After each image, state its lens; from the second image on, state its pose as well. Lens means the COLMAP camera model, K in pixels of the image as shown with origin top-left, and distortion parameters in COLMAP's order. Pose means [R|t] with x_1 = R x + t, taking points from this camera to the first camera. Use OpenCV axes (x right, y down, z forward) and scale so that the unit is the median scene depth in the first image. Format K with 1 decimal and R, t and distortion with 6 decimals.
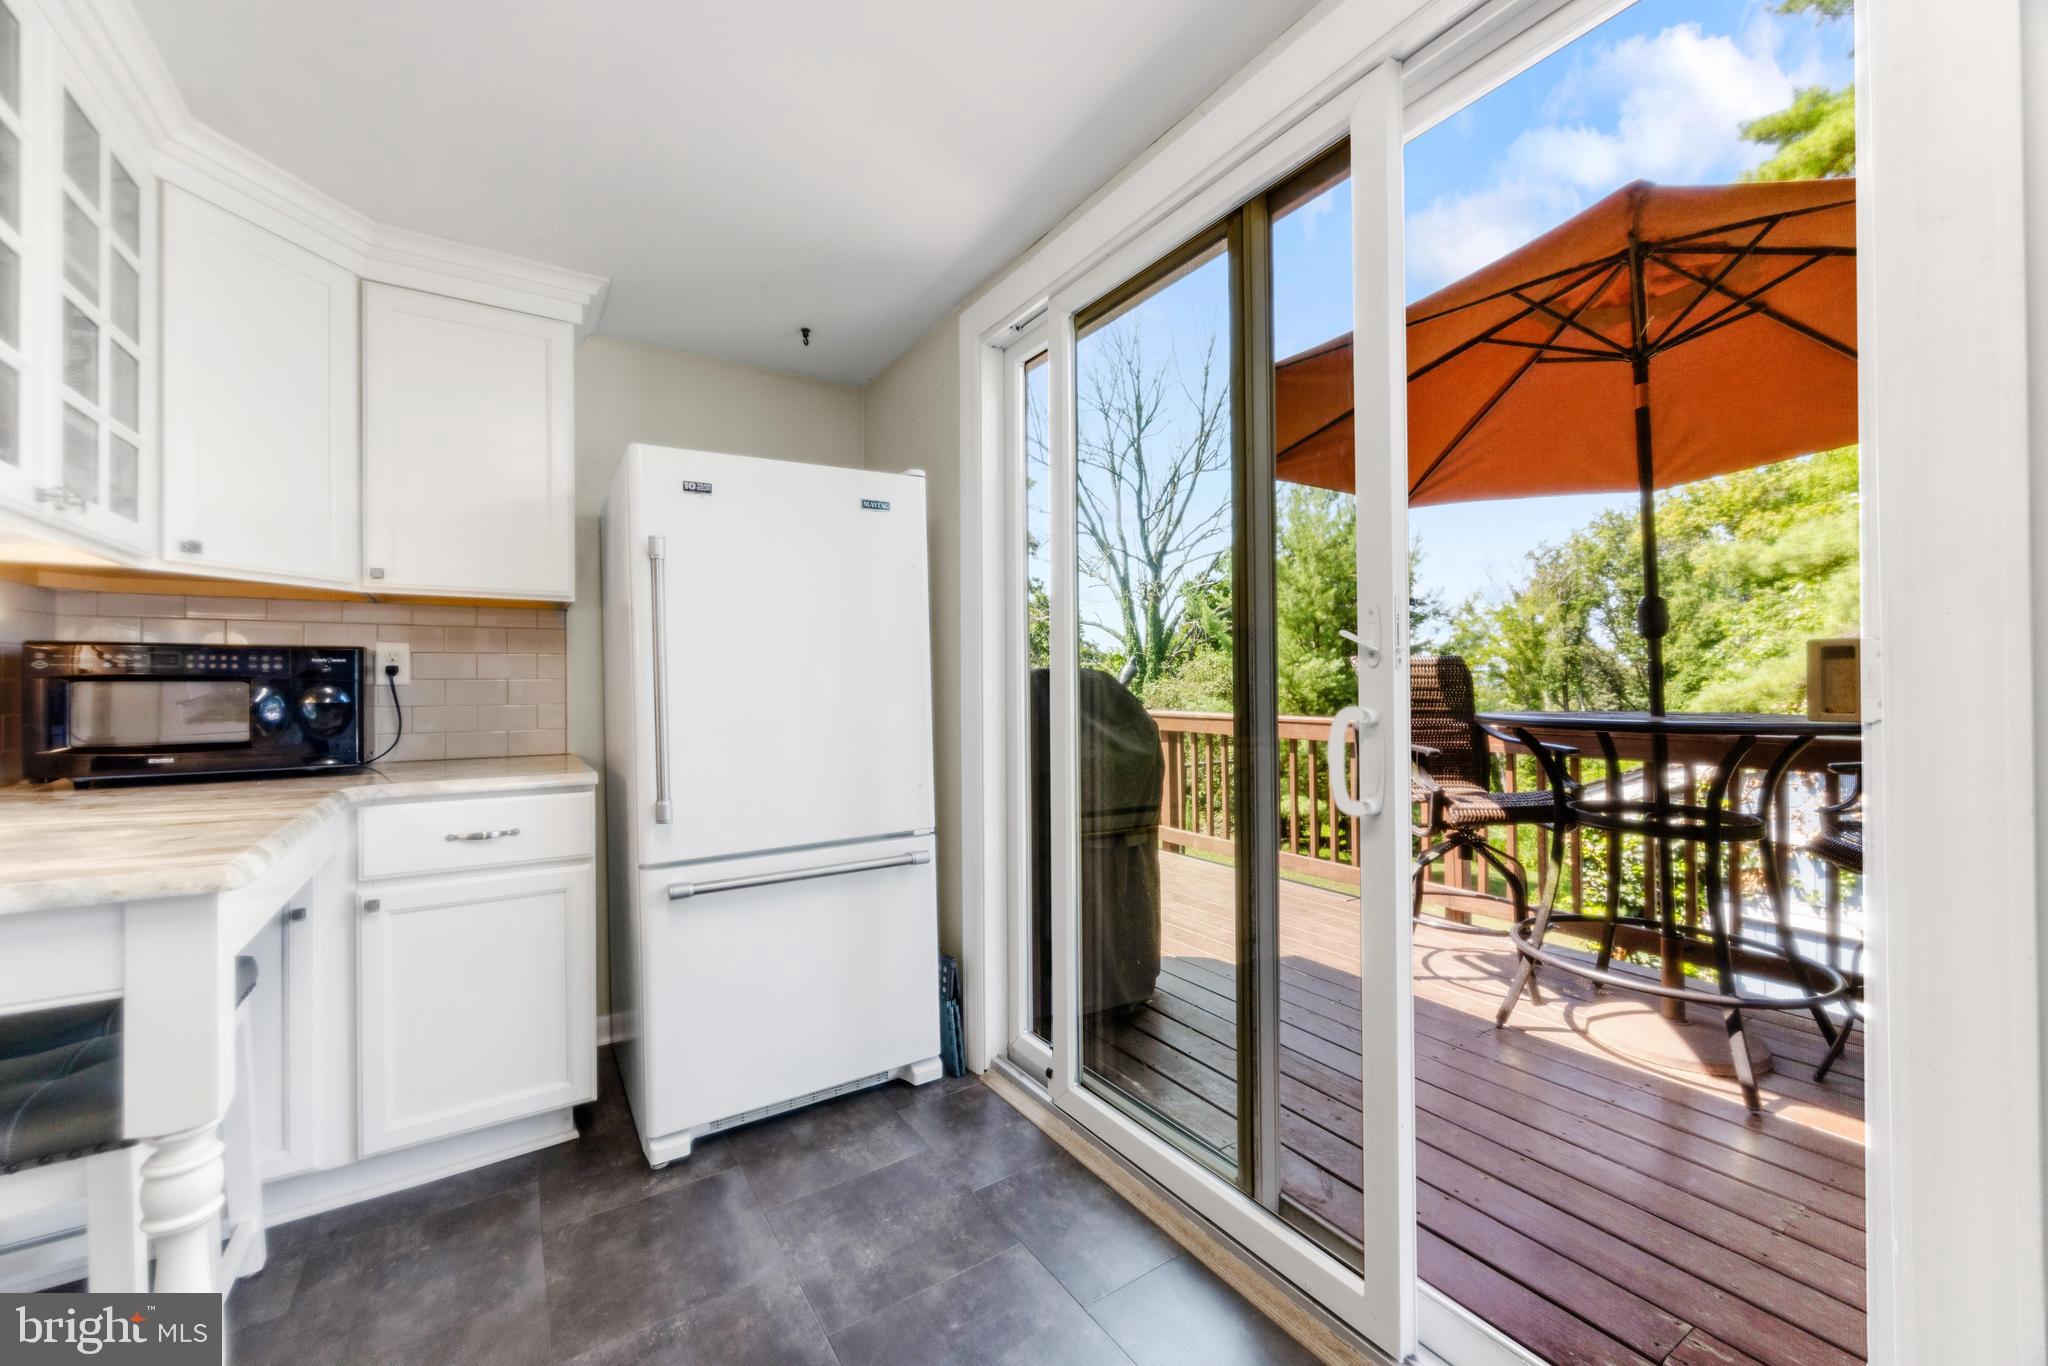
lens RADIAL K [[813.3, 0, 1023.9], [0, 813.3, 685.2], [0, 0, 1]] dist [-0.001184, -0.000046]
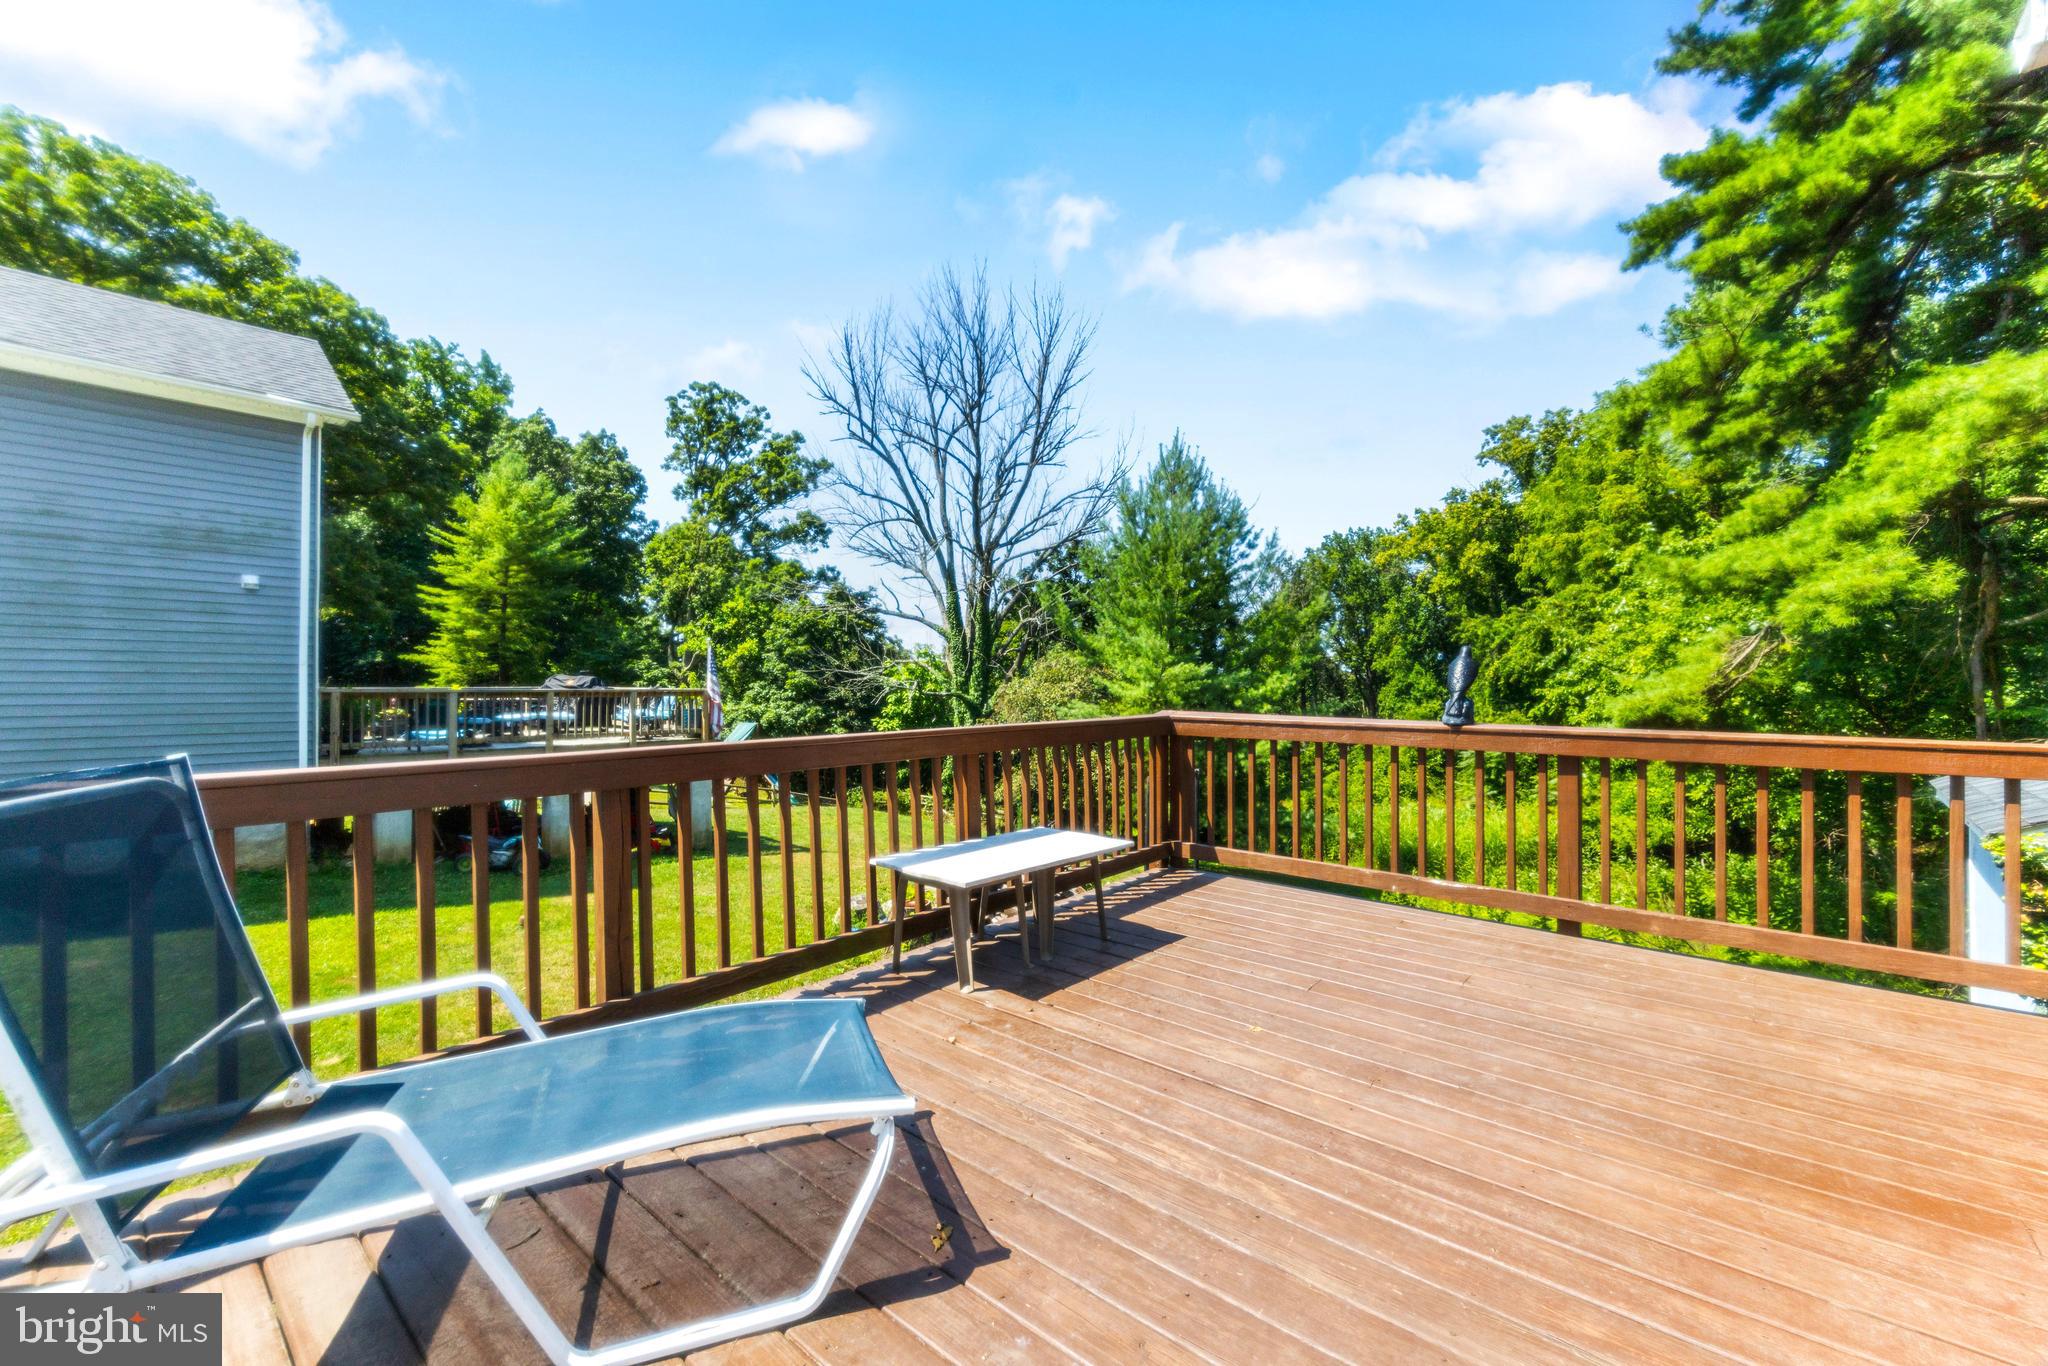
lens RADIAL K [[822.5, 0, 1026.0], [0, 822.5, 645.1], [0, 0, 1]] dist [-0.000427, 0.000254]
pose [[0.955578, 0.024799, 0.293692, -0.072577], [-0.010542, 0.998692, -0.050030, 0.001724], [-0.294549, 0.044711, 0.954590, 0.073673]]
